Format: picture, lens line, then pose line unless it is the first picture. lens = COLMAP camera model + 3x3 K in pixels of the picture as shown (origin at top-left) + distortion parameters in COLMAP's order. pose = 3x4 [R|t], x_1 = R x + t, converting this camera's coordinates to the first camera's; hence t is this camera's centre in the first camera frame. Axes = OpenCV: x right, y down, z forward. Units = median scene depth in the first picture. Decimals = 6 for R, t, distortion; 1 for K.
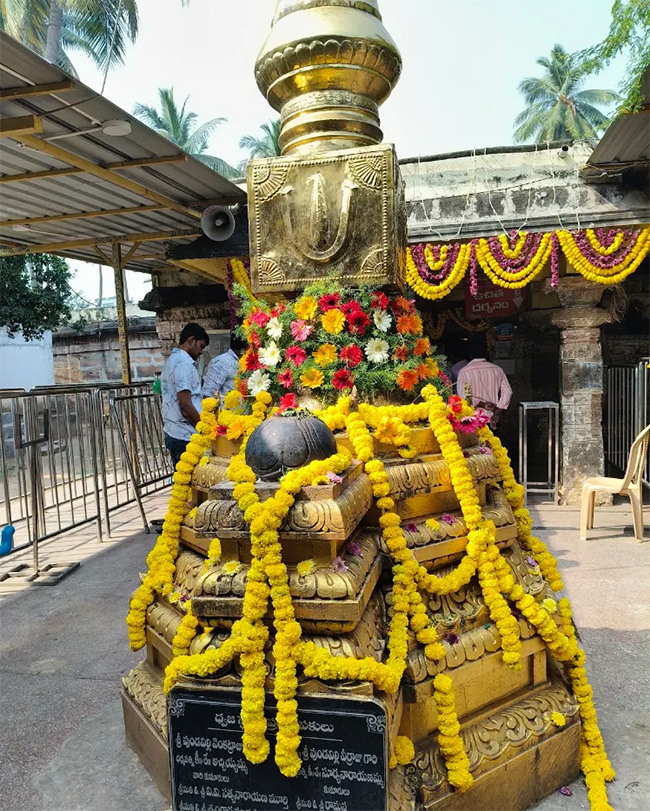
lens RADIAL K [[697.2, 0, 325.0], [0, 697.2, 405.5], [0, 0, 1]] dist [0.005711, 0.002602]
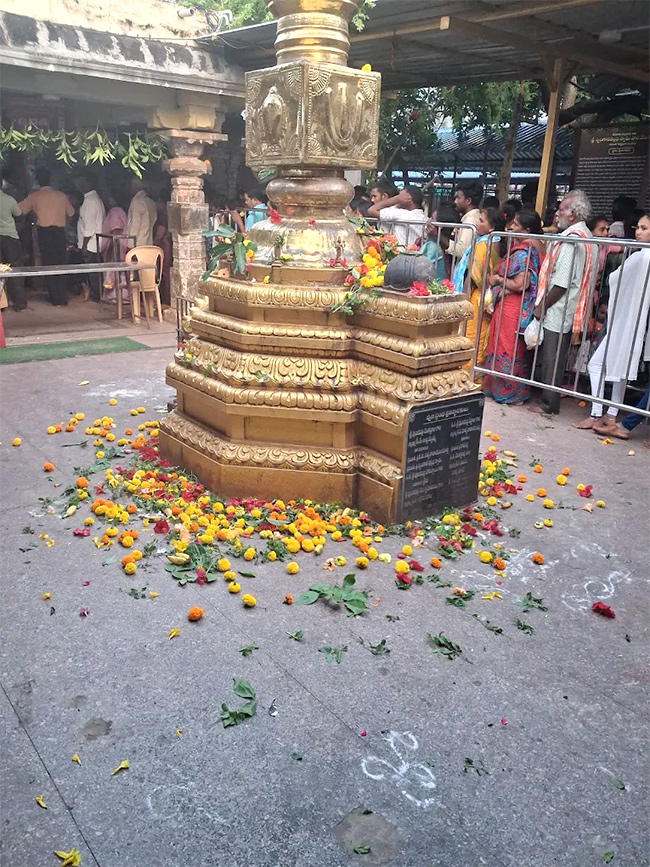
lens RADIAL K [[713.2, 0, 325.0], [0, 713.2, 433.5], [0, 0, 1]] dist [-0.004604, -0.006394]
pose [[0.621480, -0.185720, 0.761098, -0.522893], [-0.023288, 0.966686, 0.254902, -0.002222], [-0.783084, -0.176141, 0.596451, 0.010057]]
